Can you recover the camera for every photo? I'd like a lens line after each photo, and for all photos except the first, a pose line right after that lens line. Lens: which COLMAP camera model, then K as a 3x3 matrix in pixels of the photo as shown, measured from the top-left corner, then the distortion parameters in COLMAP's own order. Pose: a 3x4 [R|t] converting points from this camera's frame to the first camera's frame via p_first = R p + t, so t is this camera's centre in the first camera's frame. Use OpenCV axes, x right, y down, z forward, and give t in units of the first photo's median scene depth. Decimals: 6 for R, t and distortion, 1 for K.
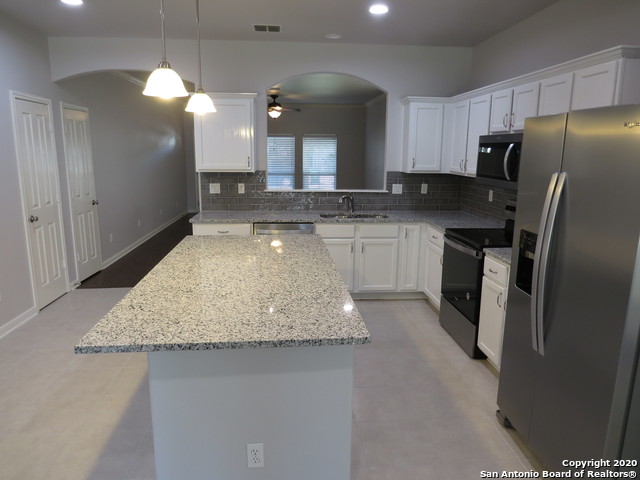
lens RADIAL K [[453.2, 0, 320.0], [0, 453.2, 240.0], [0, 0, 1]] dist [-0.026014, 0.001922]
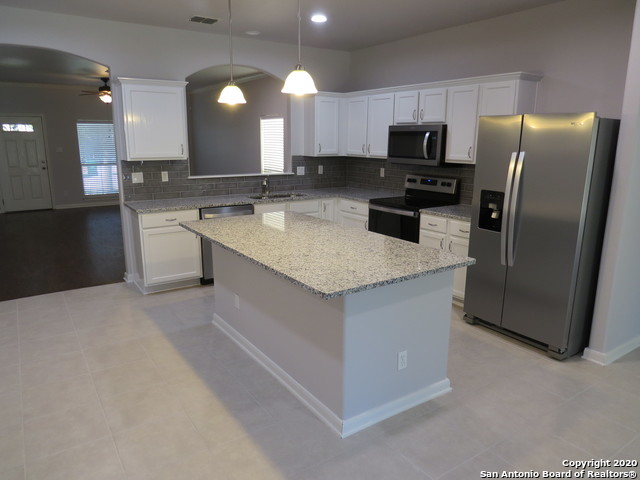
lens RADIAL K [[453.2, 0, 320.0], [0, 453.2, 240.0], [0, 0, 1]] dist [-0.026014, 0.001922]
pose [[0.871187, -0.111646, 0.478088, -0.407436], [0.097663, 0.993748, 0.054102, 0.005123], [-0.481140, -0.000441, 0.876644, -0.039077]]
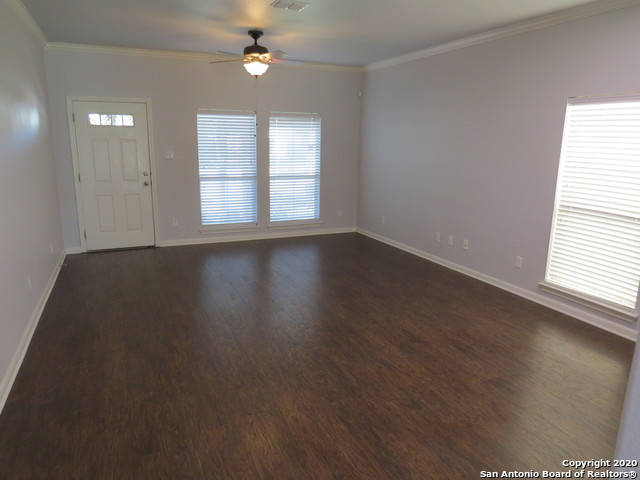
lens RADIAL K [[453.2, 0, 320.0], [0, 453.2, 240.0], [0, 0, 1]] dist [-0.026014, 0.001922]
pose [[0.944633, -0.062933, 0.322038, -0.447304], [0.054829, 0.997910, 0.034183, -0.198752], [-0.323516, -0.014634, 0.946109, 1.015021]]
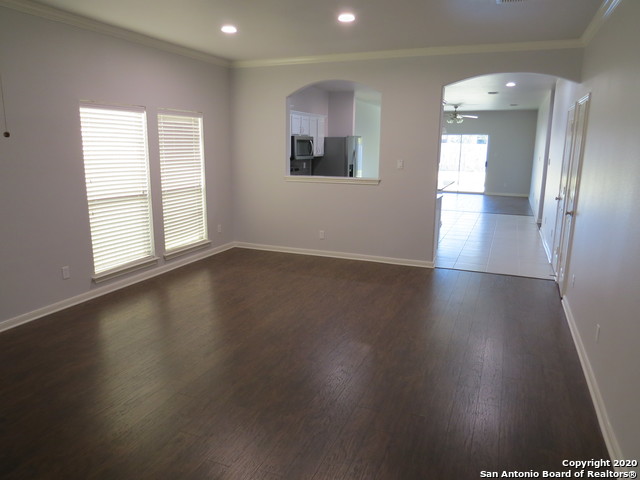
lens RADIAL K [[453.2, 0, 320.0], [0, 453.2, 240.0], [0, 0, 1]] dist [-0.026014, 0.001922]
pose [[-0.888055, -0.107848, 0.446909, -0.584877], [0.075909, 0.924356, 0.373903, -0.471222], [-0.453428, 0.365970, -0.812692, 2.376036]]
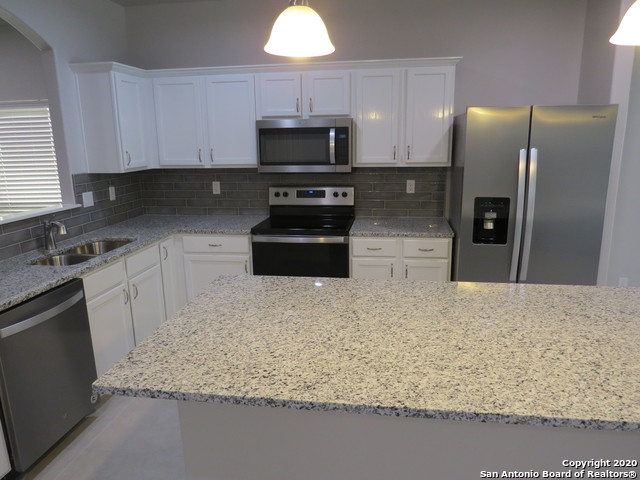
lens RADIAL K [[453.2, 0, 320.0], [0, 453.2, 240.0], [0, 0, 1]] dist [-0.026014, 0.001922]
pose [[0.231692, -0.229776, 0.945263, -0.450893], [0.209375, 0.960709, 0.182211, -0.118793], [-0.949990, 0.155697, 0.270698, 0.570962]]
